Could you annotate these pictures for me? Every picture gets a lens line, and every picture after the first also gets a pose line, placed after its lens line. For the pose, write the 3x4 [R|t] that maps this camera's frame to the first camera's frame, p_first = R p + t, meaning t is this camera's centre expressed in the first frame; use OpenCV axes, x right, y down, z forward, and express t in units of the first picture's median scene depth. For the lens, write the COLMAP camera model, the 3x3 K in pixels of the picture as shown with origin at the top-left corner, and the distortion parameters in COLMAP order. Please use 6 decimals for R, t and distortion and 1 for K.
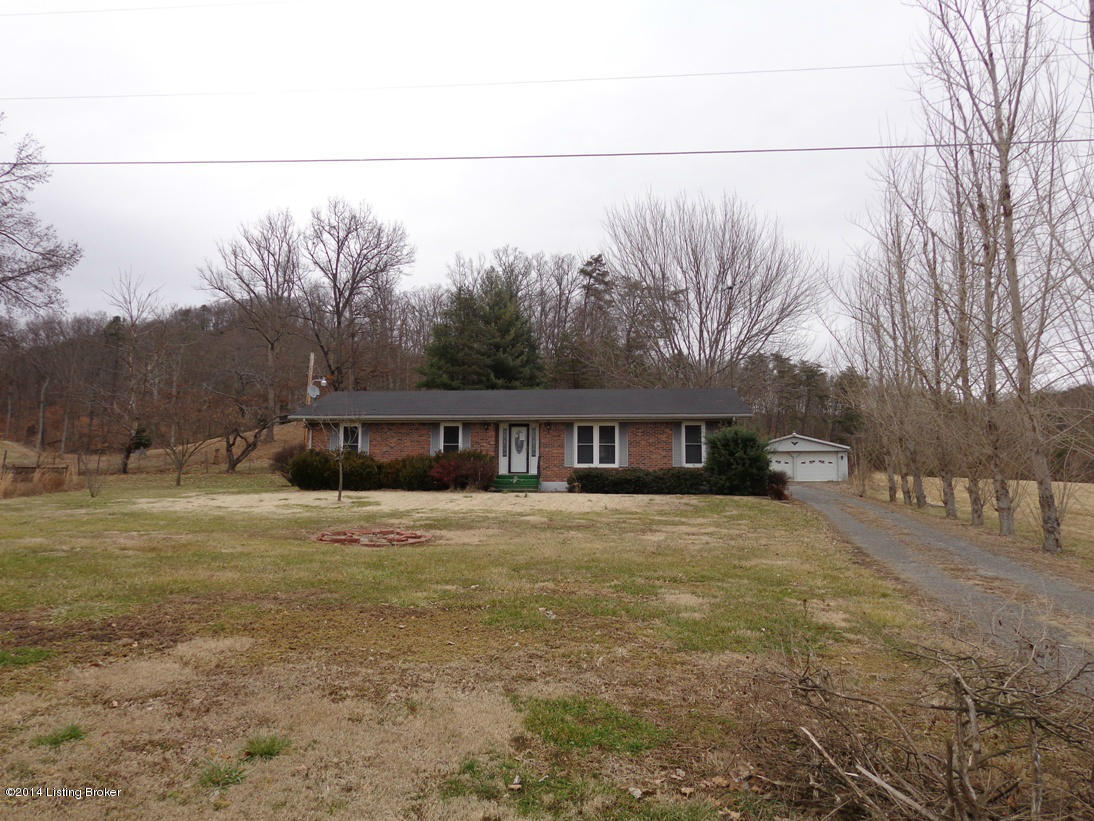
lens RADIAL K [[767.8, 0, 547.0], [0, 767.8, 410.5], [0, 0, 1]] dist [-0.000300, 0.000000]
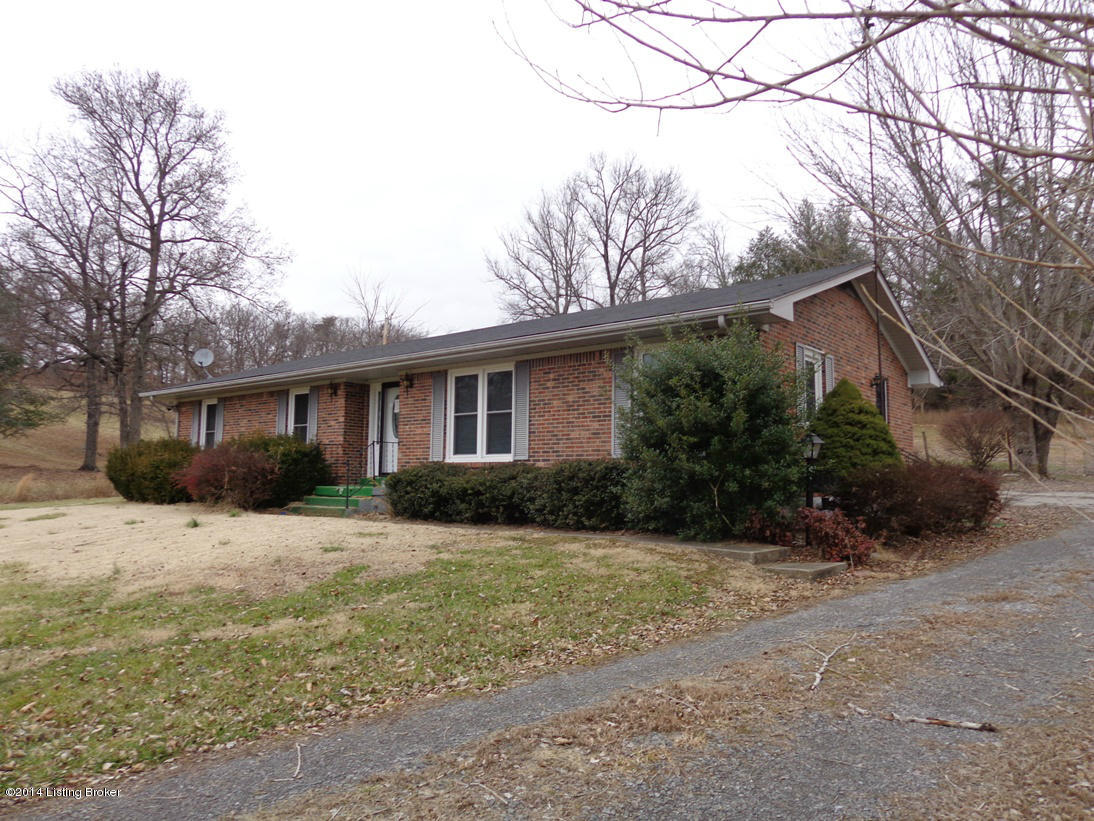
lens RADIAL K [[767.8, 0, 547.0], [0, 767.8, 410.5], [0, 0, 1]] dist [-0.000300, 0.000000]
pose [[0.826324, -0.050471, -0.560930, 0.358149], [0.050639, 0.998601, -0.015253, 0.051730], [0.560915, -0.015801, 0.827723, 0.636910]]
